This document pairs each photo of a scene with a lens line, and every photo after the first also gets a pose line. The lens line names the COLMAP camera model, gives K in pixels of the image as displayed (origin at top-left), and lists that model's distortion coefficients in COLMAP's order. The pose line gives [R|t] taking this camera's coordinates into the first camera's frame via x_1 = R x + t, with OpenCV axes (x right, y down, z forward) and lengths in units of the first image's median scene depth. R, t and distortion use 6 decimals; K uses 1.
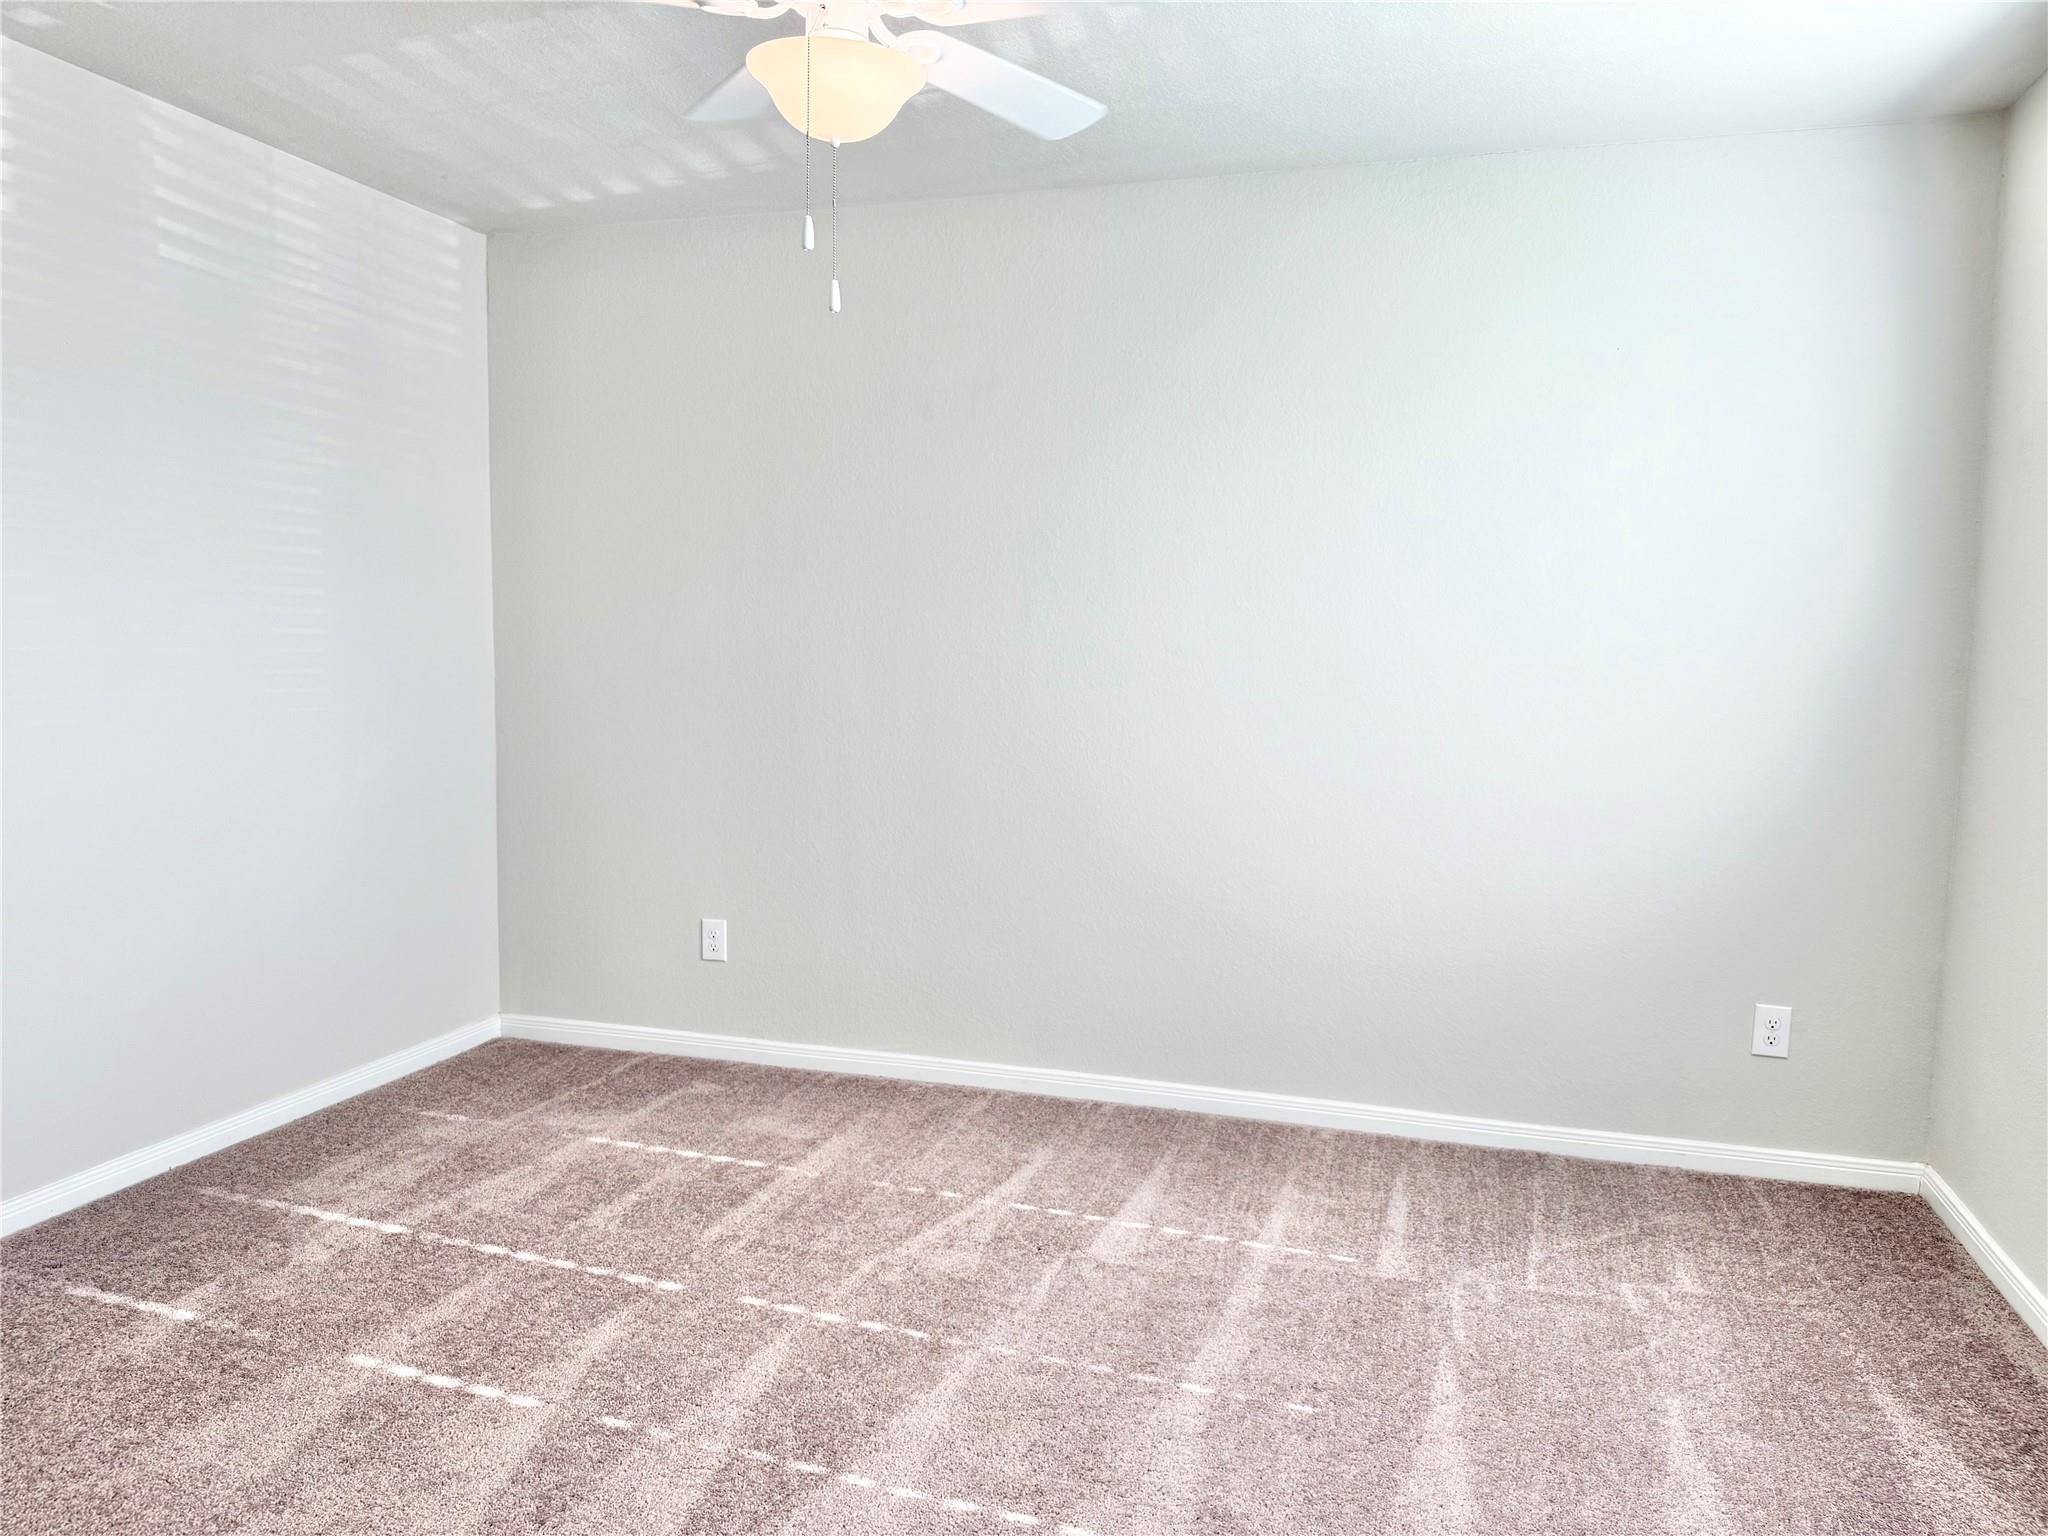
lens RADIAL K [[1433.4, 0, 1028.6], [0, 1433.4, 772.1], [0, 0, 1]] dist [0.112581, -0.183909]
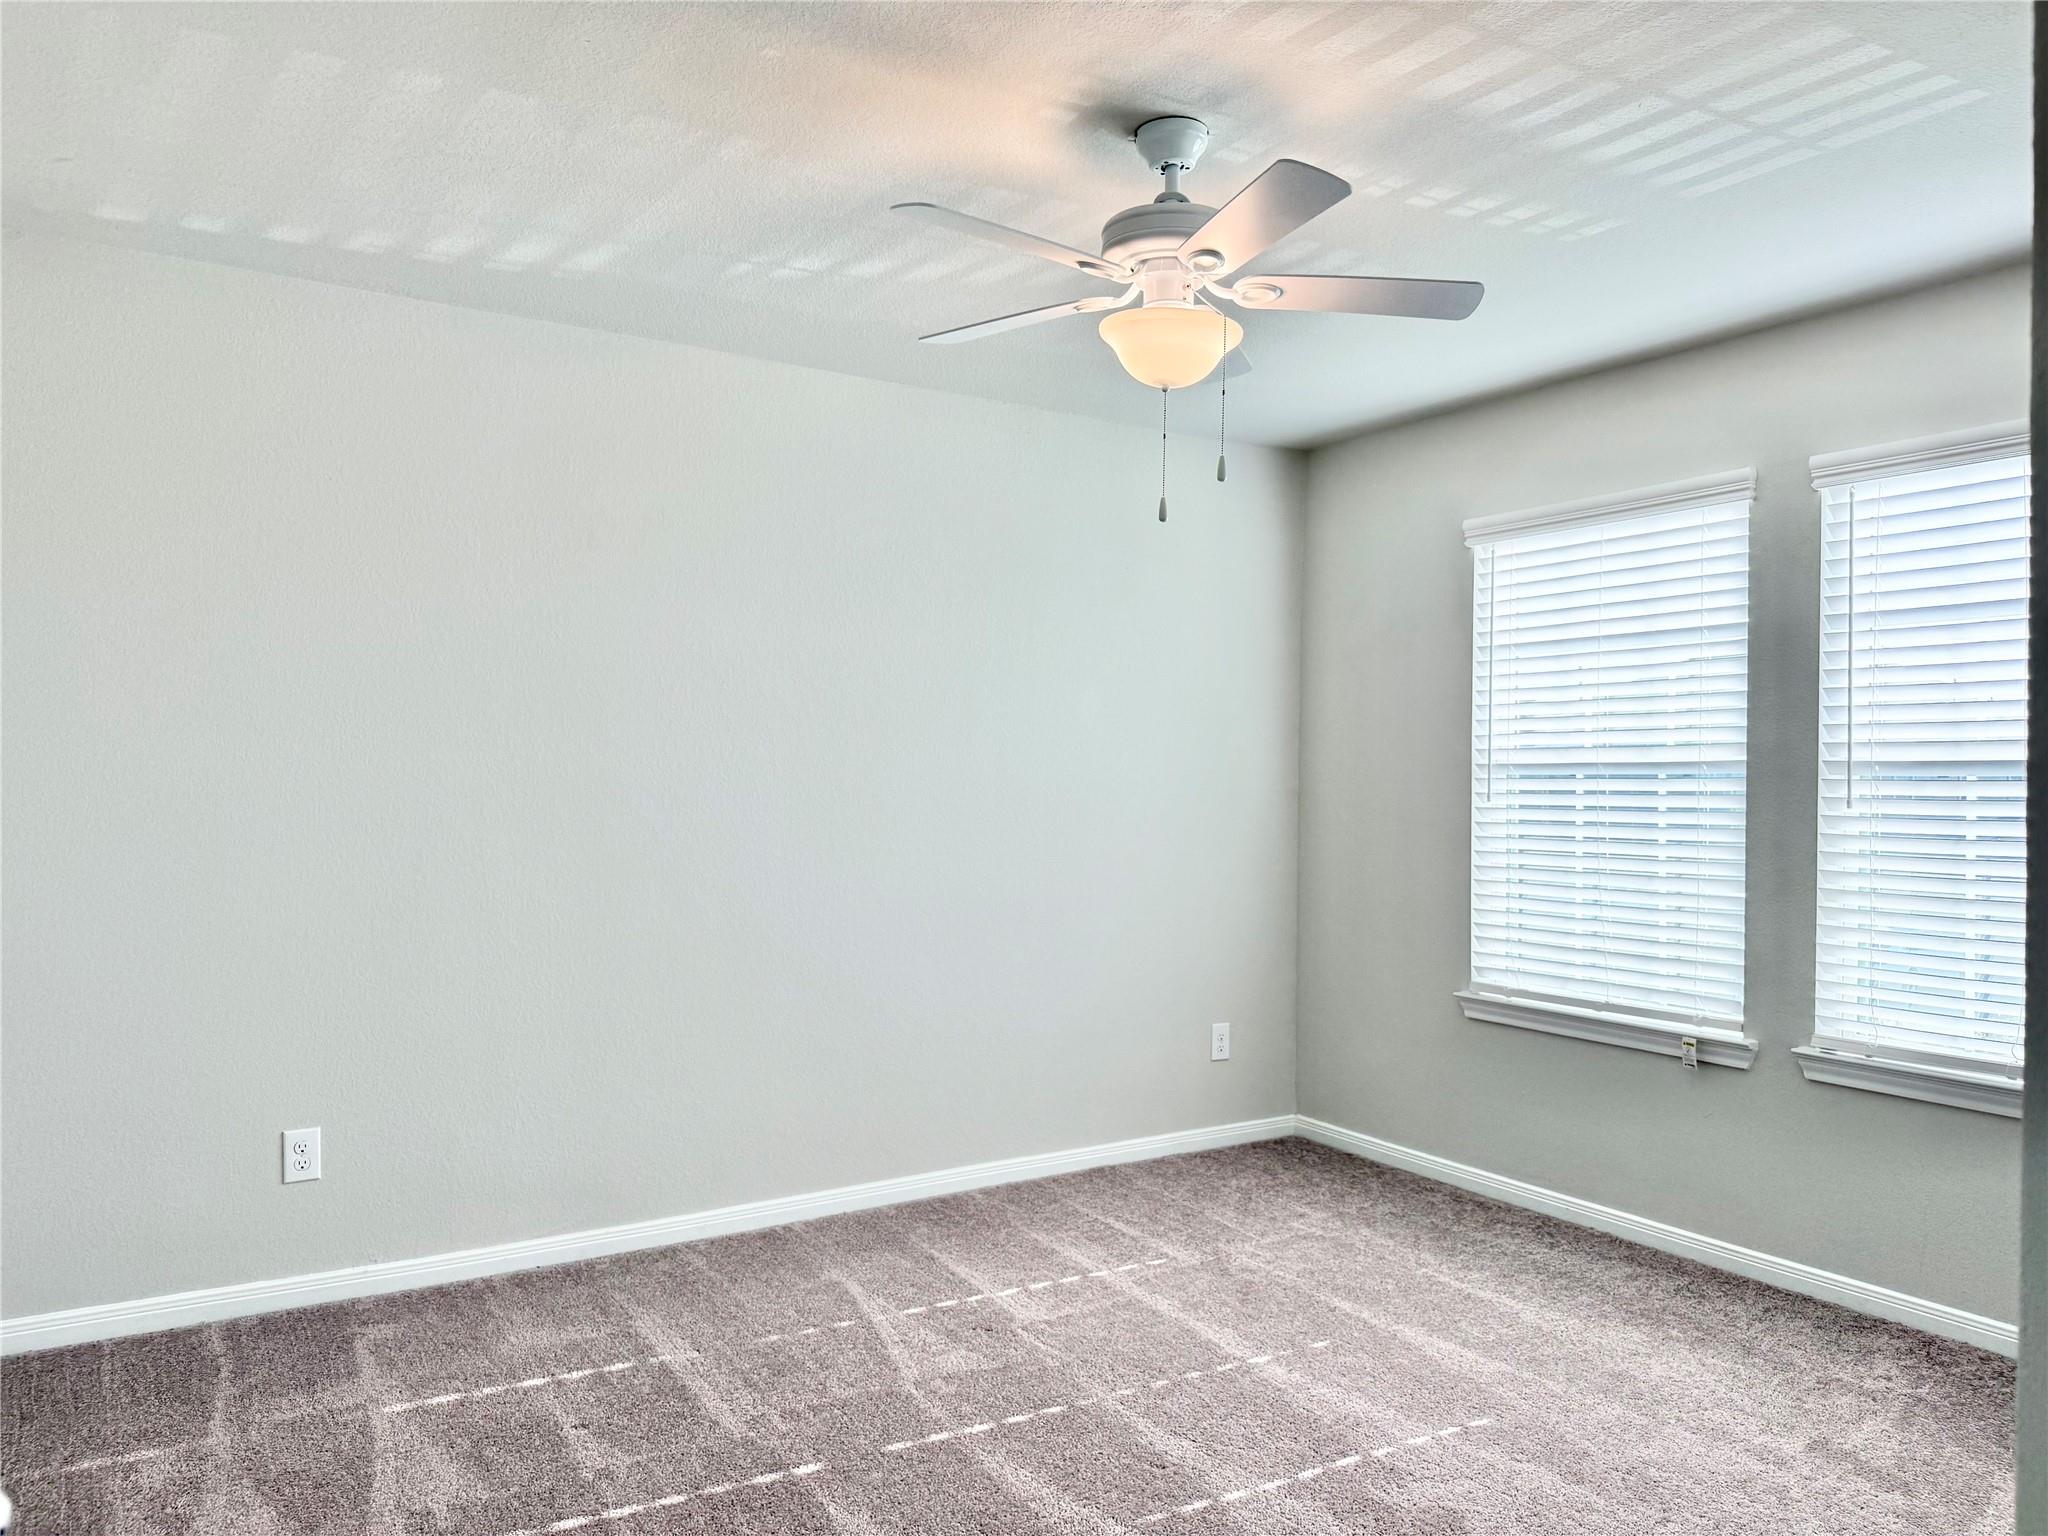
lens RADIAL K [[1415.5, 0, 1032.9], [0, 1415.5, 781.6], [0, 0, 1]] dist [0.034851, -0.086992]
pose [[0.650856, -0.012528, 0.759098, -0.683659], [0.076422, 0.995866, -0.049089, -0.024423], [-0.755345, 0.089961, 0.649123, 0.212273]]
